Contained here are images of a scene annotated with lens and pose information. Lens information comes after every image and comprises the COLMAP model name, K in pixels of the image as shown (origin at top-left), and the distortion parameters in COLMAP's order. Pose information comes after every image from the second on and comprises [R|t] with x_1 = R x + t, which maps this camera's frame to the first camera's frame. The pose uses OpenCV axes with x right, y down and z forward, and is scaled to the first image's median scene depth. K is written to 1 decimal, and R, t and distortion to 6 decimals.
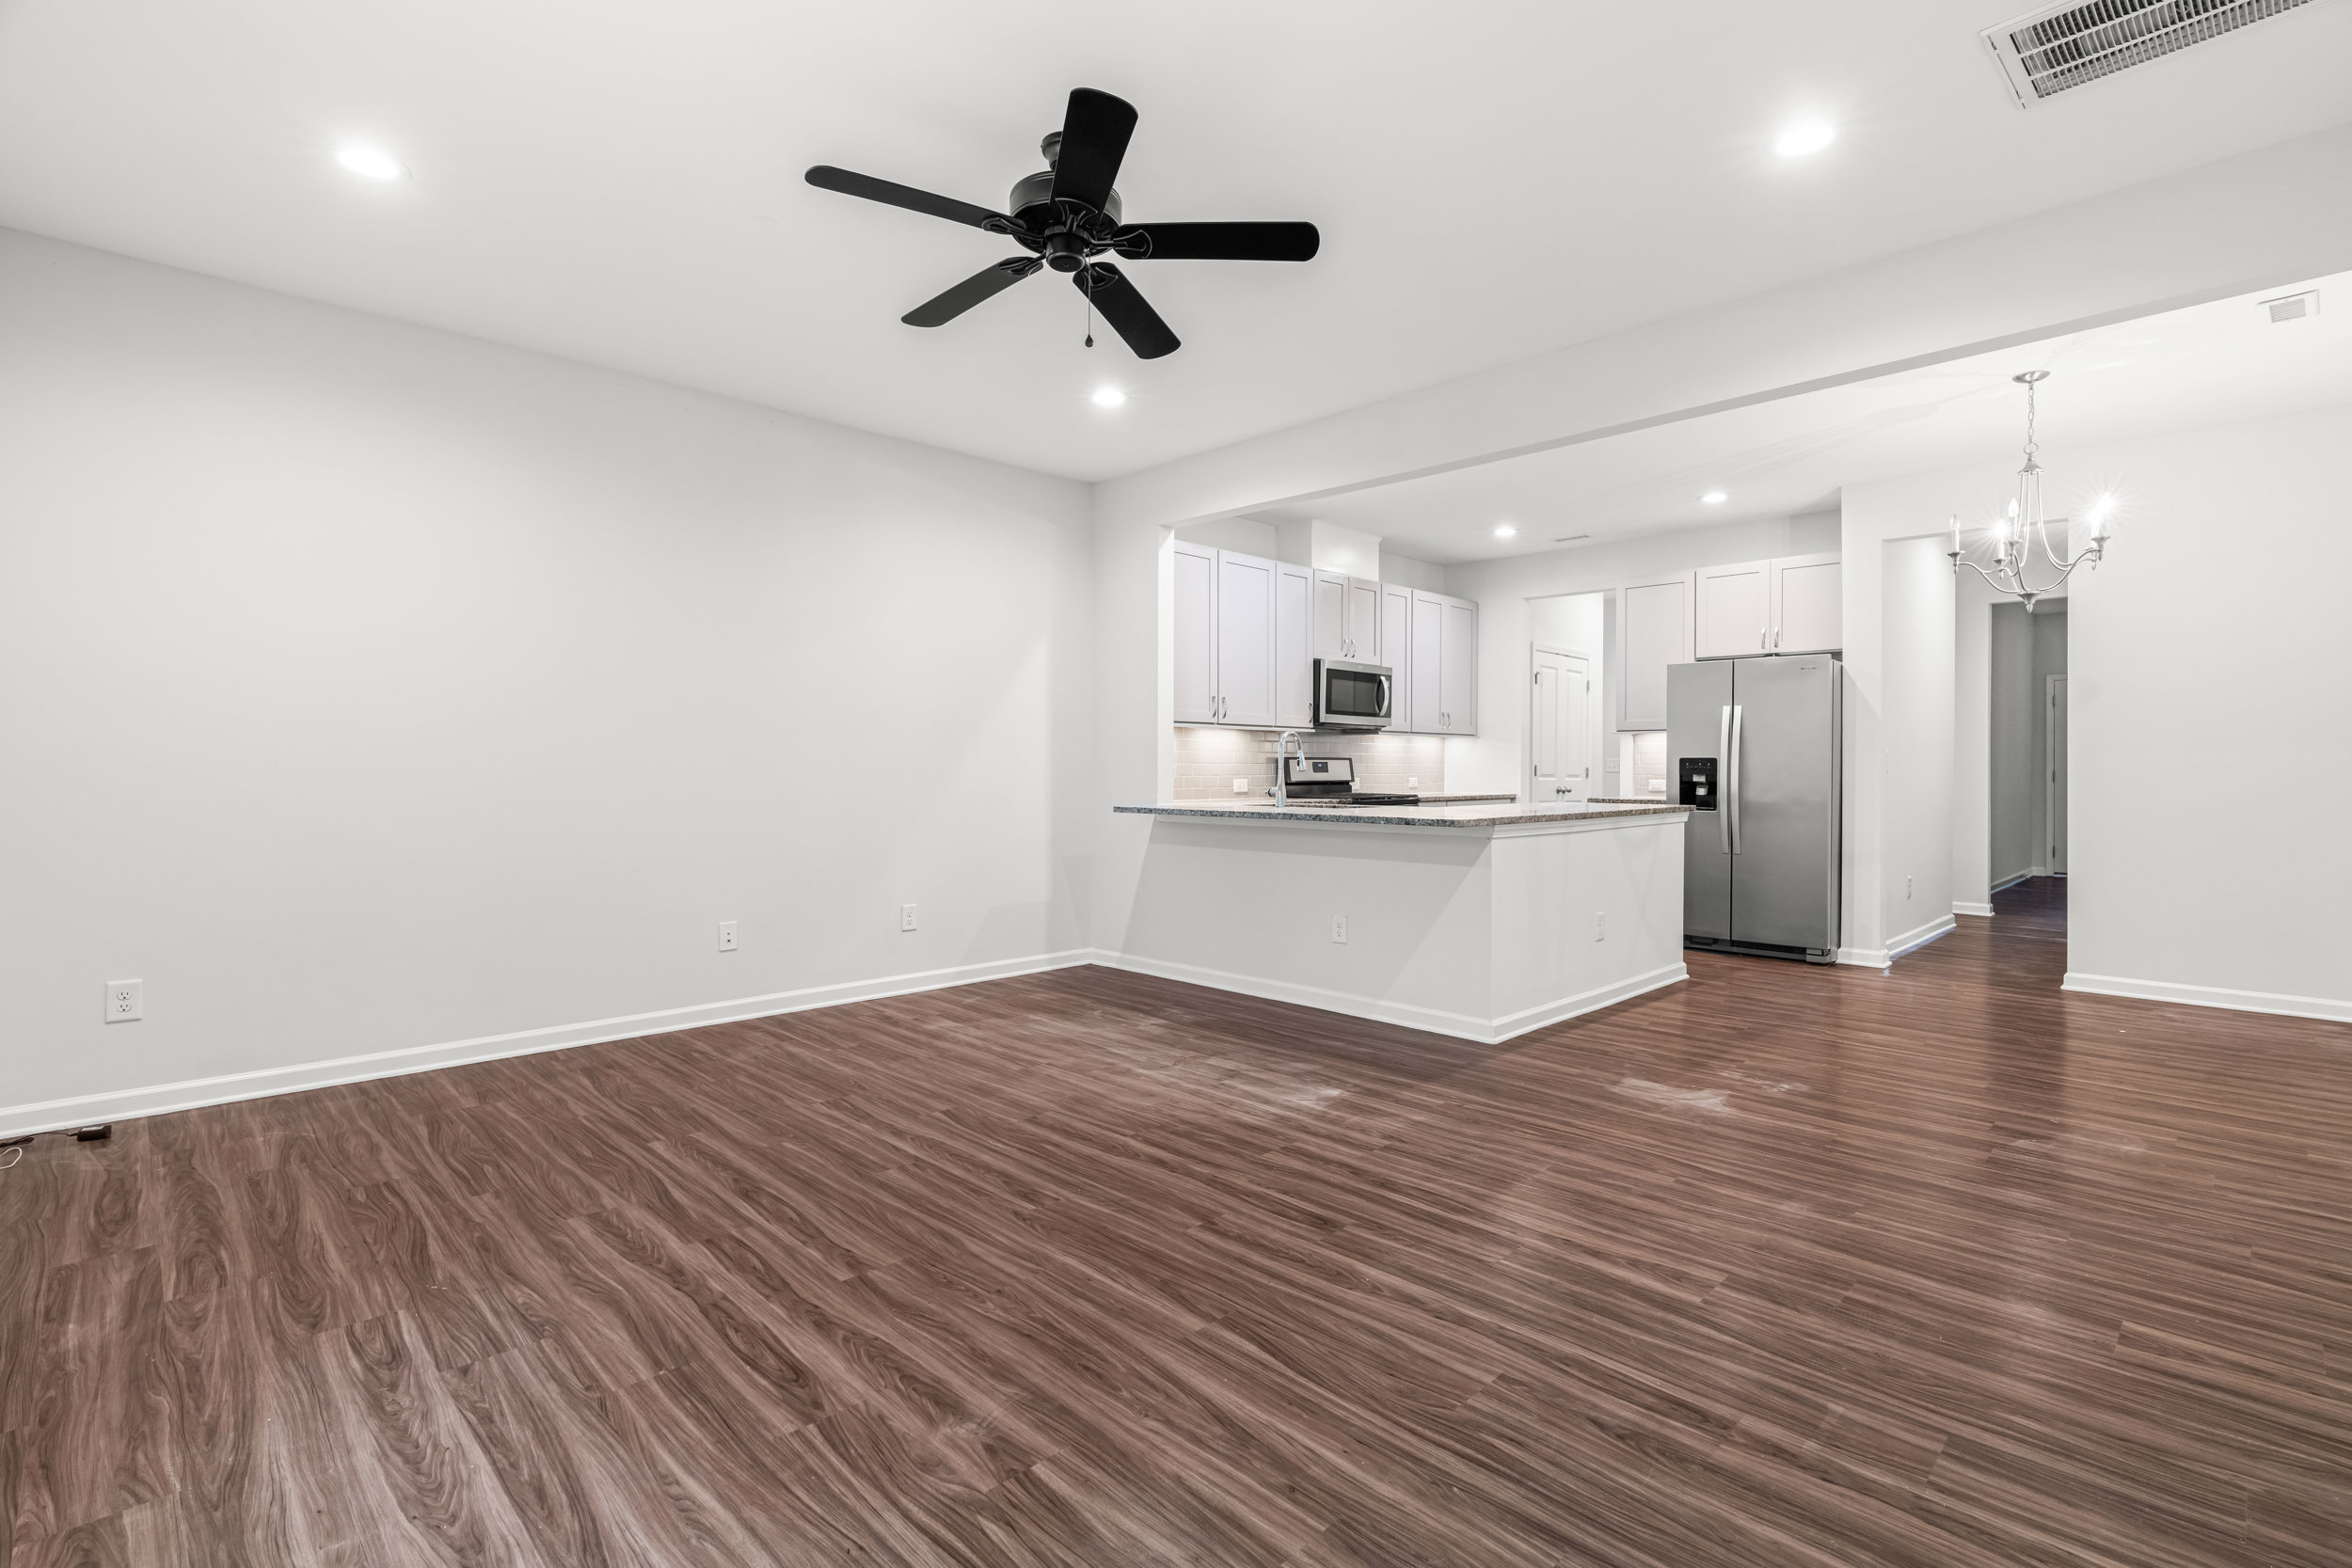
lens RADIAL K [[1085.3, 0, 1183.0], [0, 1085.3, 775.9], [0, 0, 1]] dist [-0.005827, 0.000080]
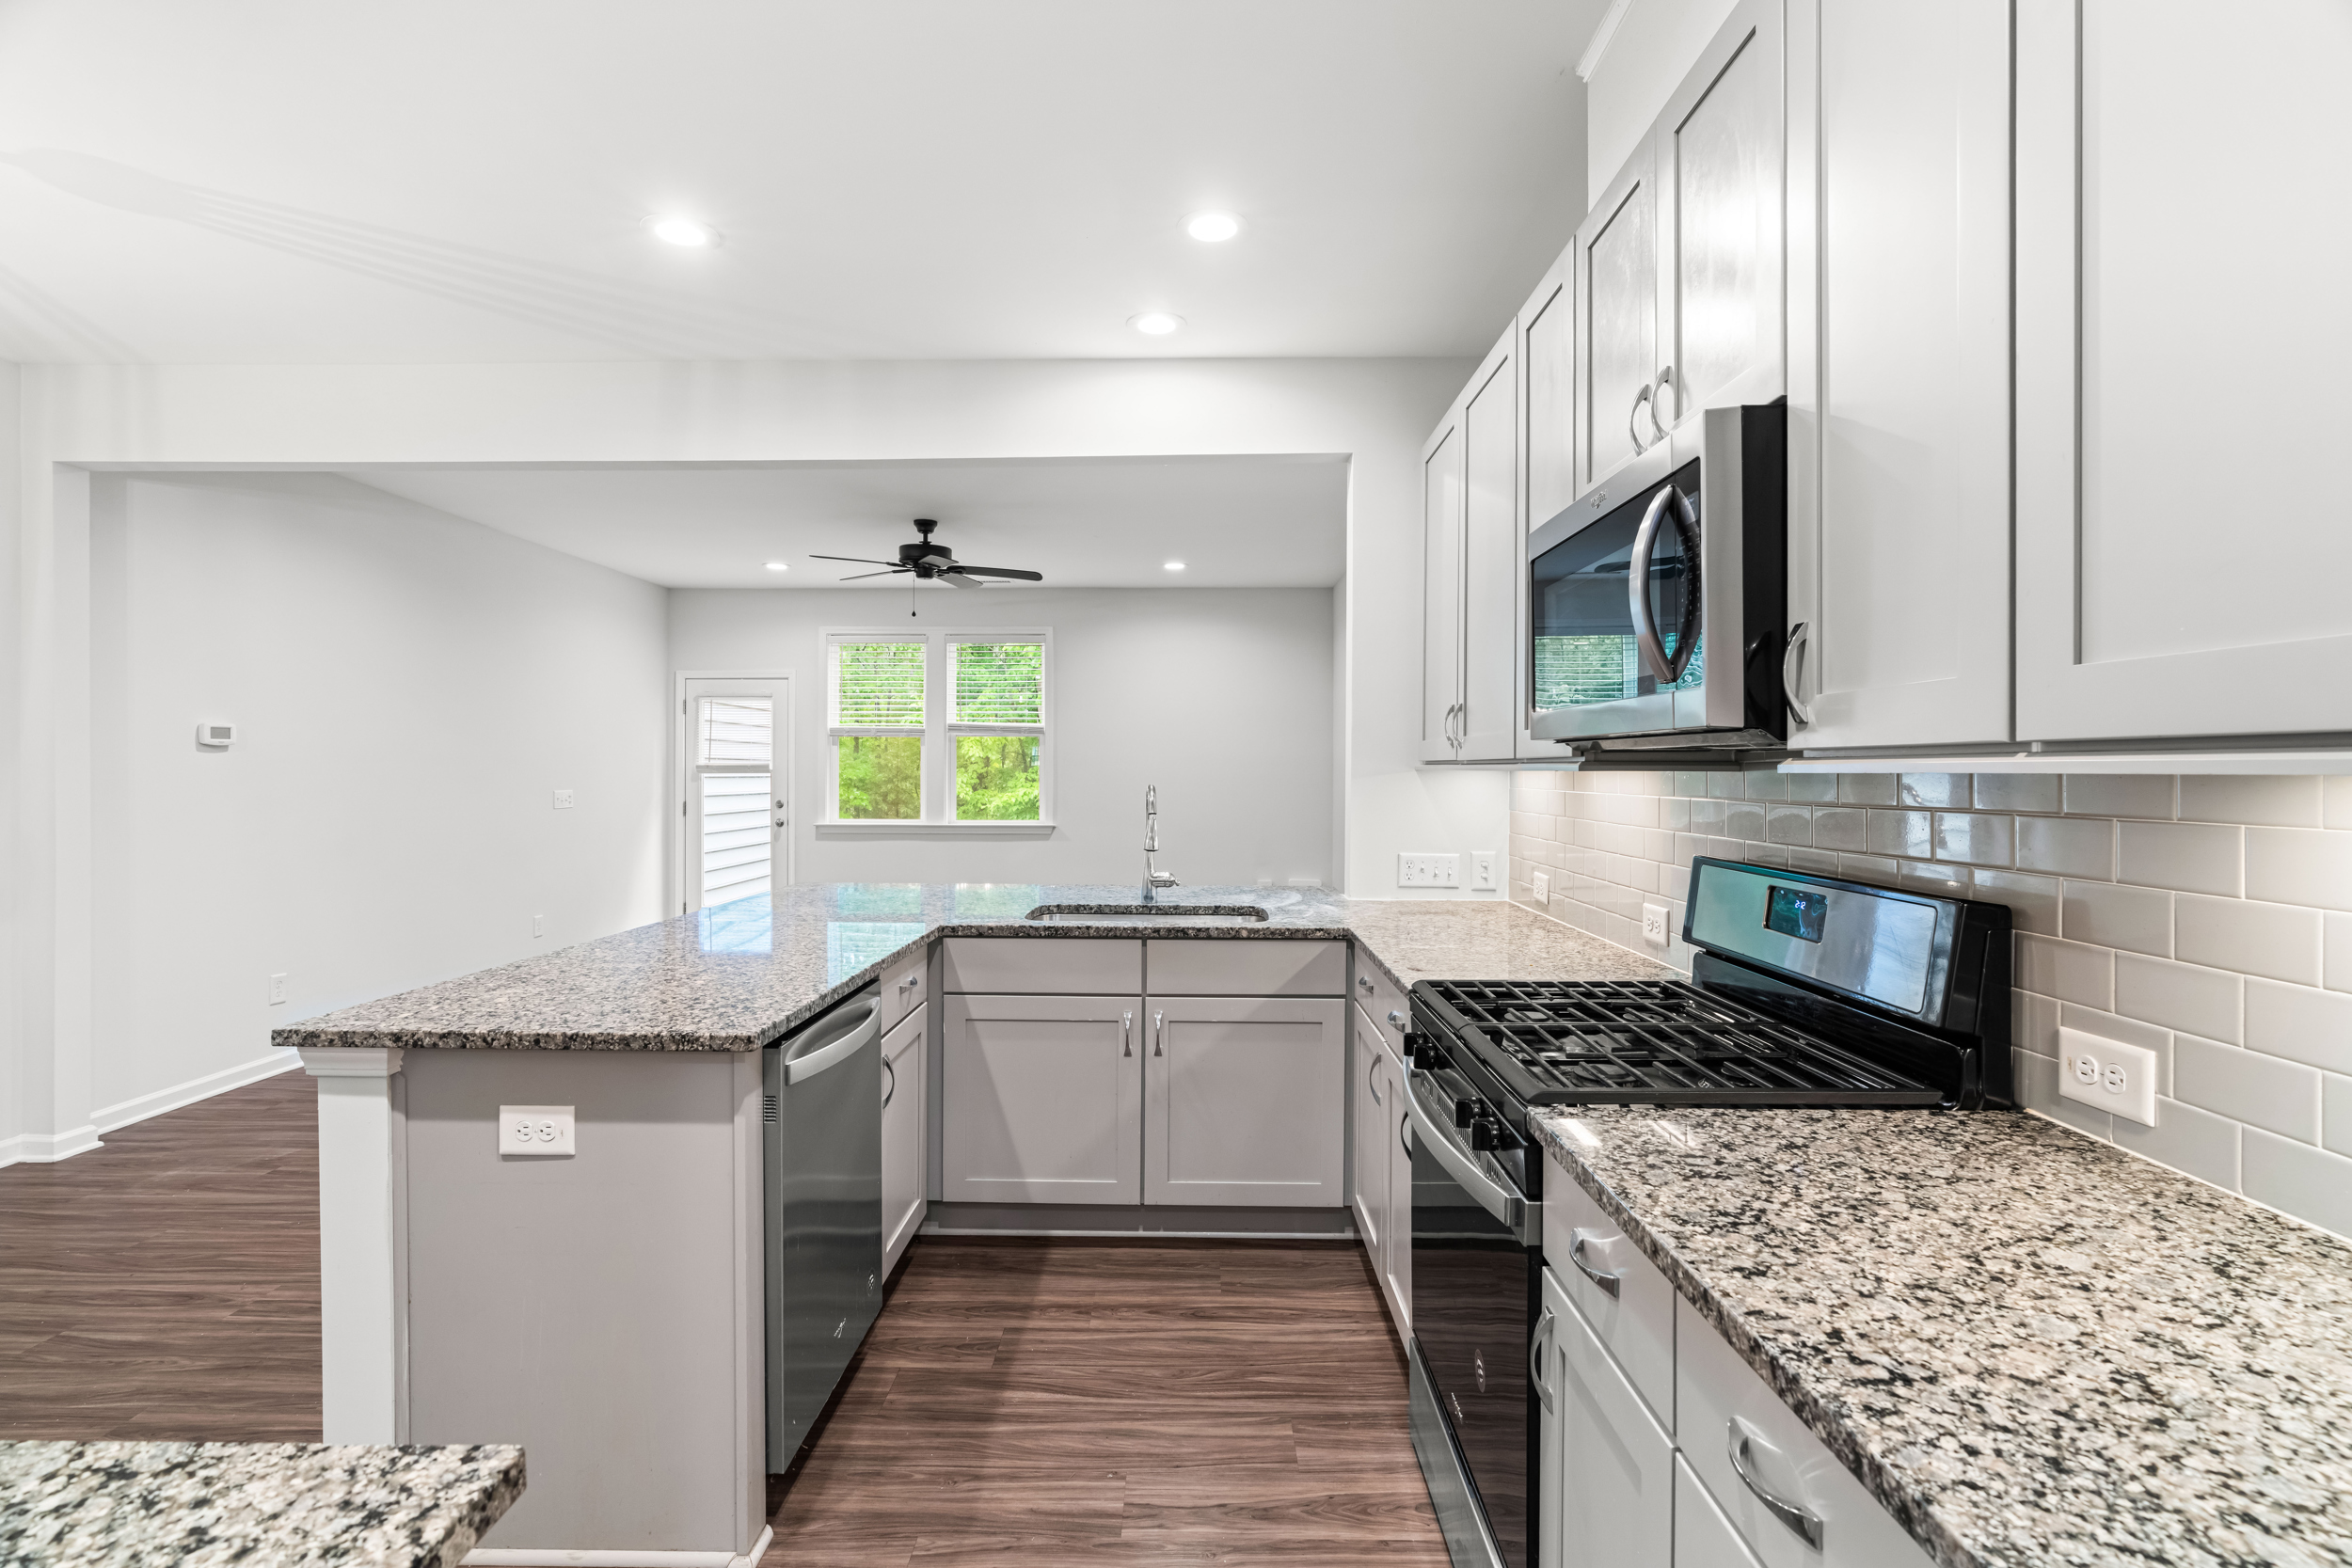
lens RADIAL K [[1065.3, 0, 1179.7], [0, 1065.3, 774.2], [0, 0, 1]] dist [-0.013579, 0.006173]
pose [[-0.709366, -0.000509, -0.704840, 0.922503], [-0.008860, 0.999927, 0.008195, -0.093285], [0.704785, 0.012058, -0.709319, 2.574259]]
